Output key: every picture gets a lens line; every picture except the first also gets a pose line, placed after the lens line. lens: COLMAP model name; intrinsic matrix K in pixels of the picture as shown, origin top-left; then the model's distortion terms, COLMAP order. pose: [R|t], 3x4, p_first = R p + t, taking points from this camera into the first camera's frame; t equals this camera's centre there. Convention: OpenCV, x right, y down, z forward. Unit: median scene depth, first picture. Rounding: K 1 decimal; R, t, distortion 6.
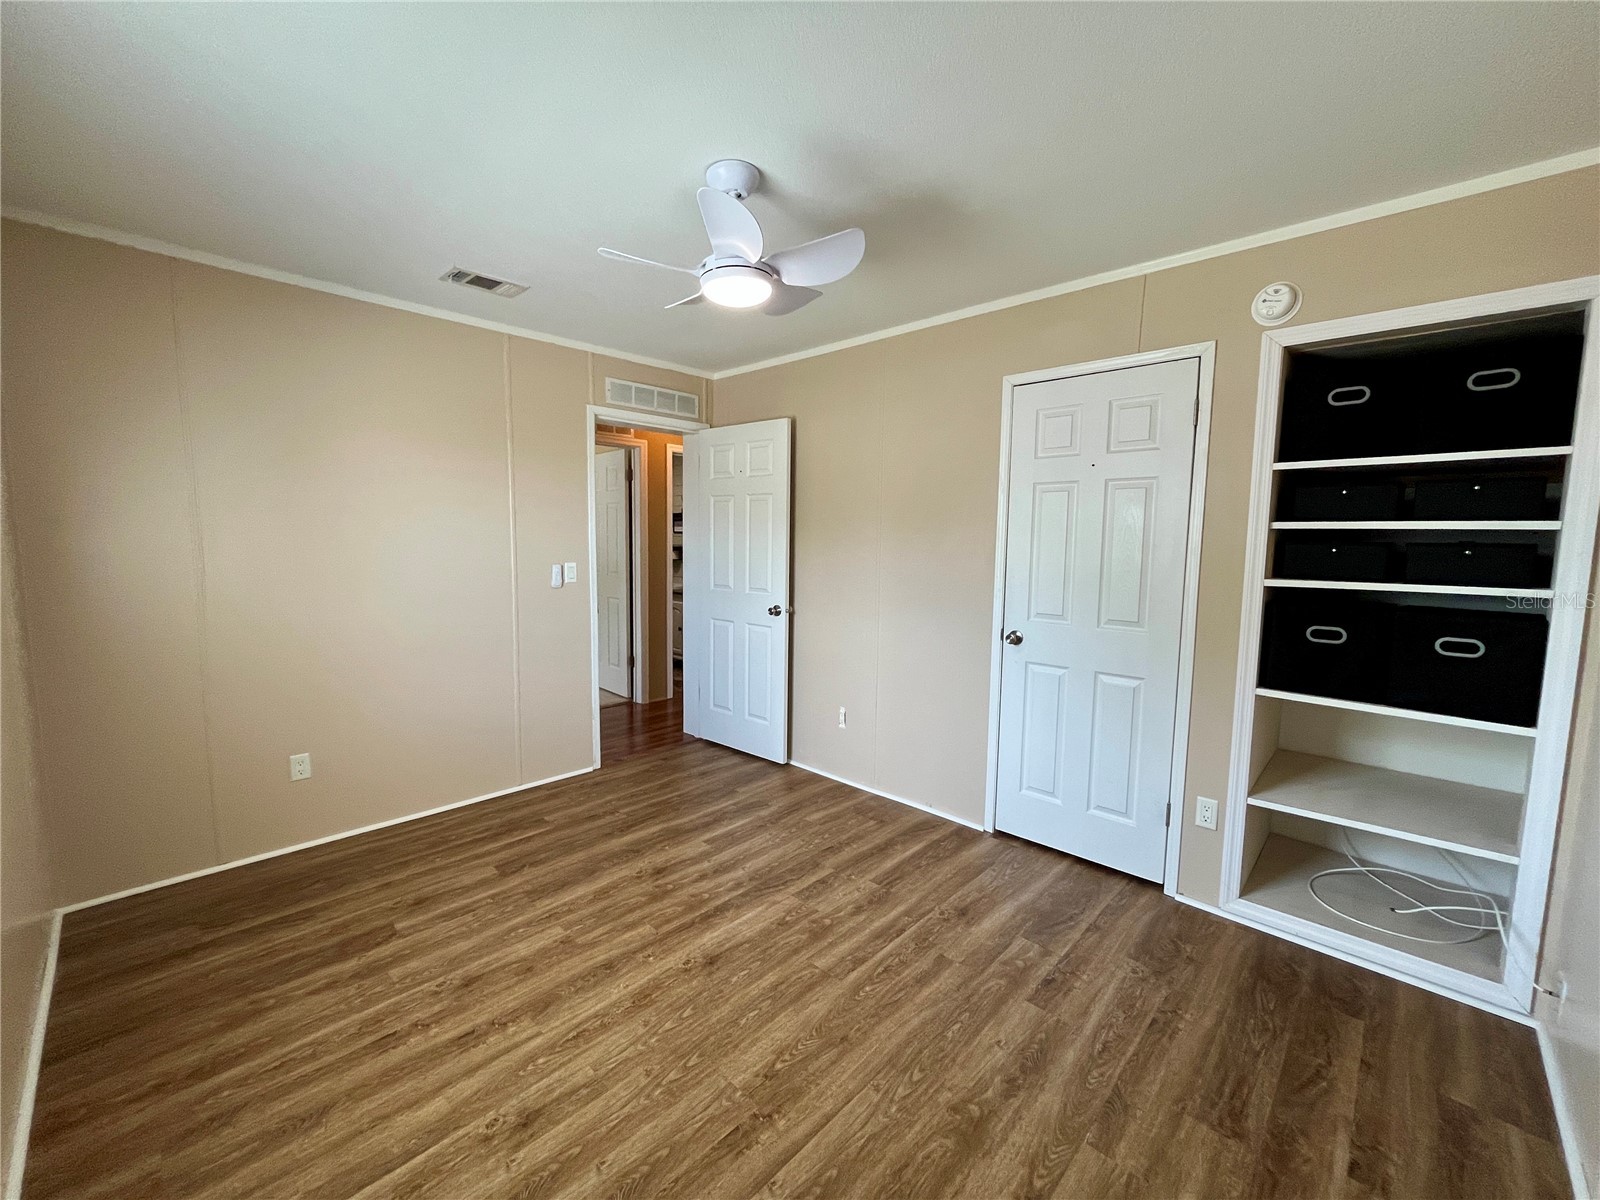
lens RADIAL K [[647.5, 0, 803.8], [0, 647.5, 597.7], [0, 0, 1]] dist [-0.002747, -0.000472]
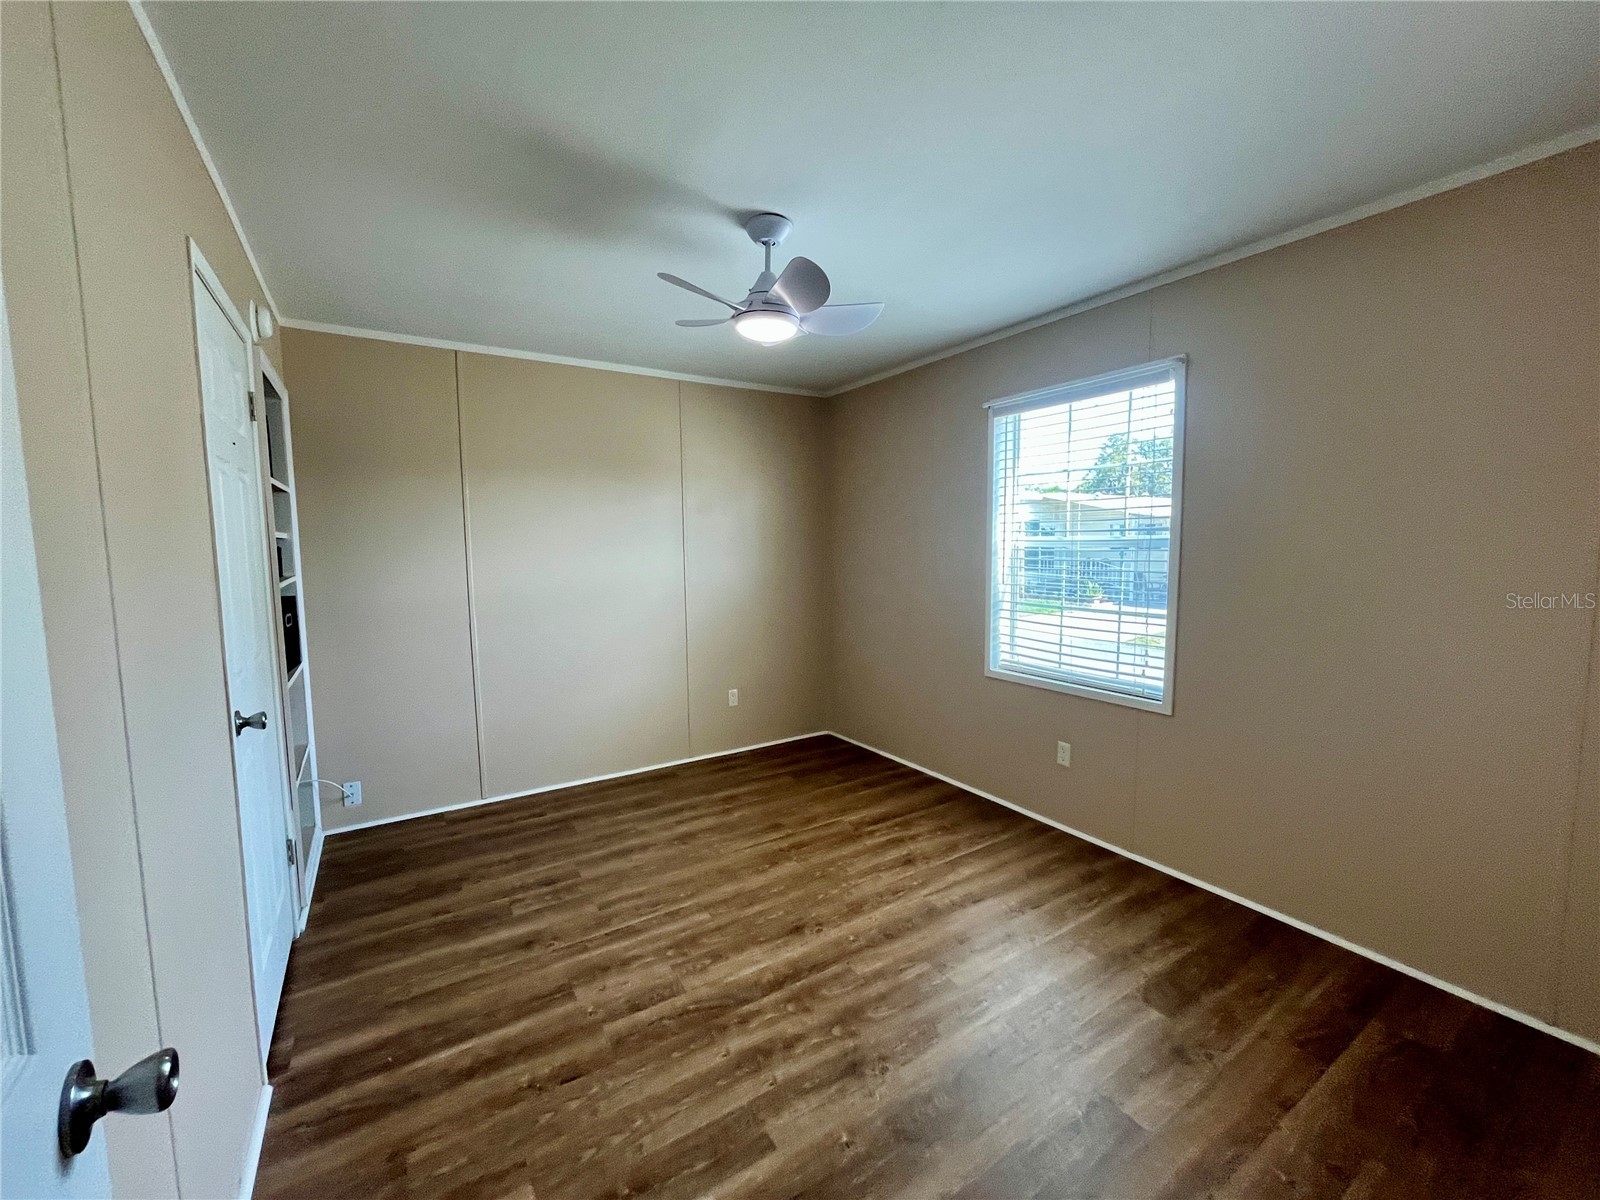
lens RADIAL K [[647.5, 0, 804.7], [0, 647.5, 597.3], [0, 0, 1]] dist [-0.002747, -0.000472]
pose [[-0.972535, -0.024343, 0.231482, -0.381703], [0.019027, 0.982873, 0.183301, -0.187232], [-0.231980, 0.182671, -0.955414, 1.873999]]
